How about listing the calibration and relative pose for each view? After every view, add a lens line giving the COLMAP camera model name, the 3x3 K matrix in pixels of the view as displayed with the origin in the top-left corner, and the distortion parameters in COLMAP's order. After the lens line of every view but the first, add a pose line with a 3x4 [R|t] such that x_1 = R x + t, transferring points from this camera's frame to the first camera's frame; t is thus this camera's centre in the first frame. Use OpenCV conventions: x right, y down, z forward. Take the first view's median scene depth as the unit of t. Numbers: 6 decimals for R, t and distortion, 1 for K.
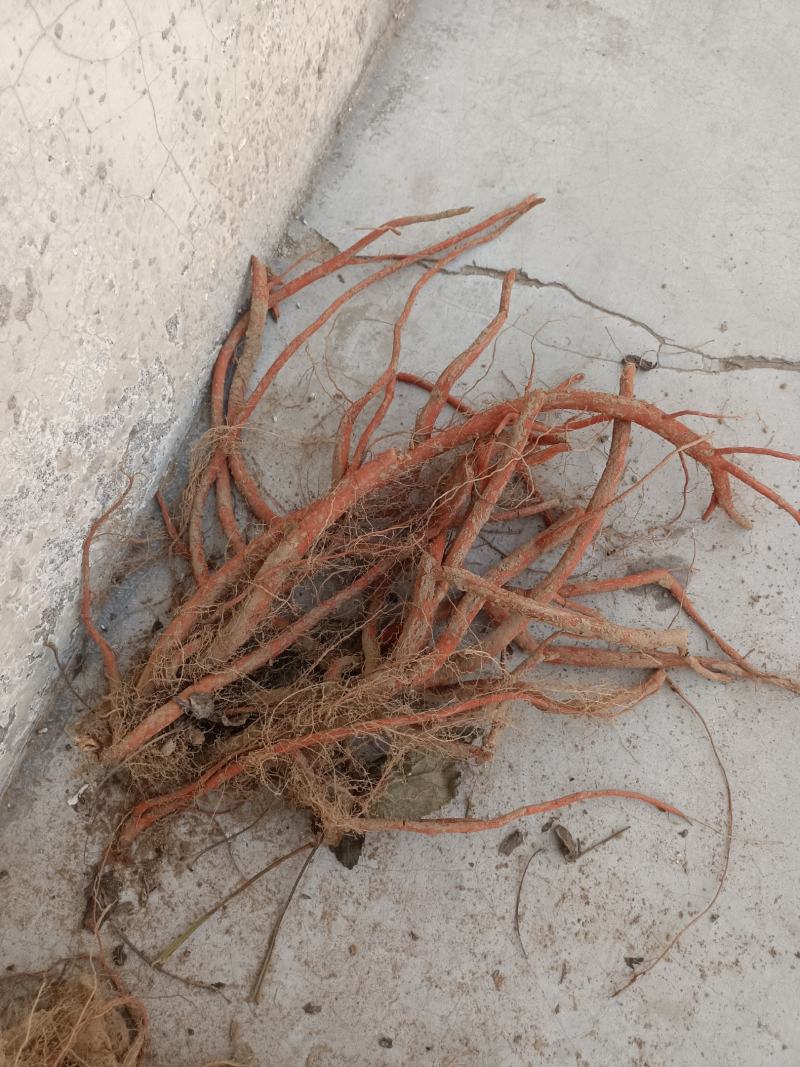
lens RADIAL K [[780.2, 0, 400.0], [0, 780.2, 533.5], [0, 0, 1]] dist [0.005015, -0.045039]
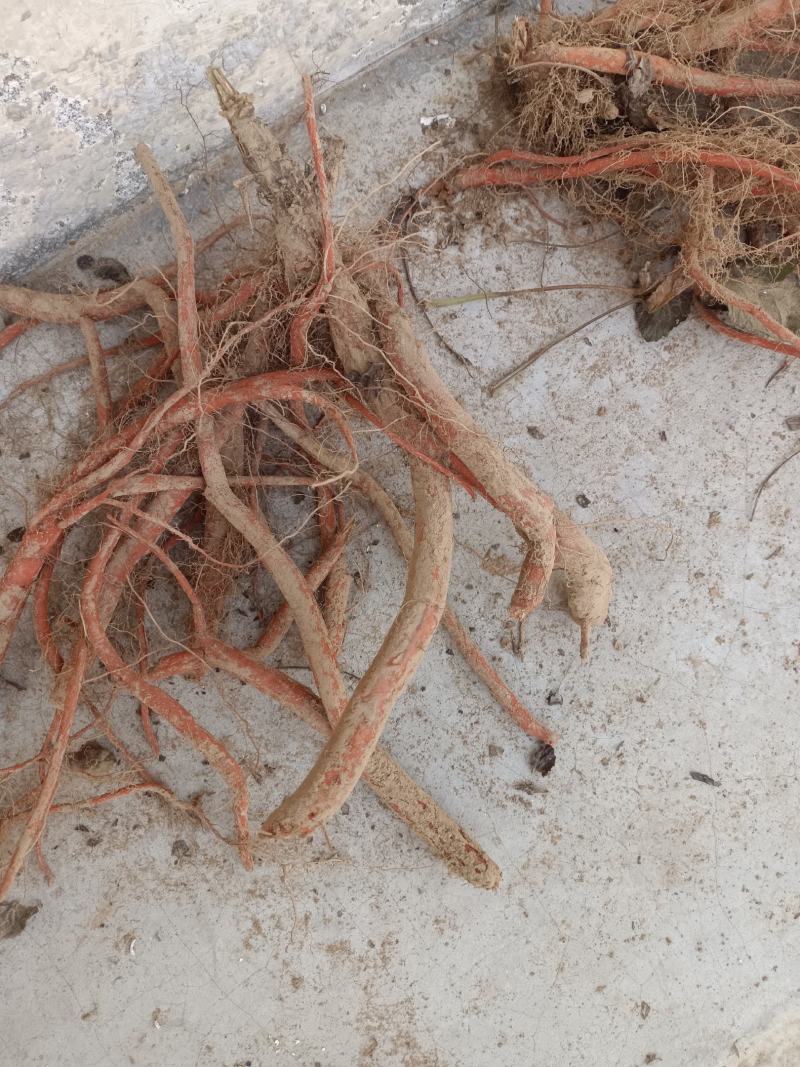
lens RADIAL K [[780.2, 0, 400.0], [0, 780.2, 533.5], [0, 0, 1]] dist [0.005015, -0.045039]
pose [[0.815763, 0.578381, 0.002513, -0.174261], [-0.564577, 0.795335, 0.220670, 0.572102], [0.125633, -0.181433, 0.975345, 0.012806]]
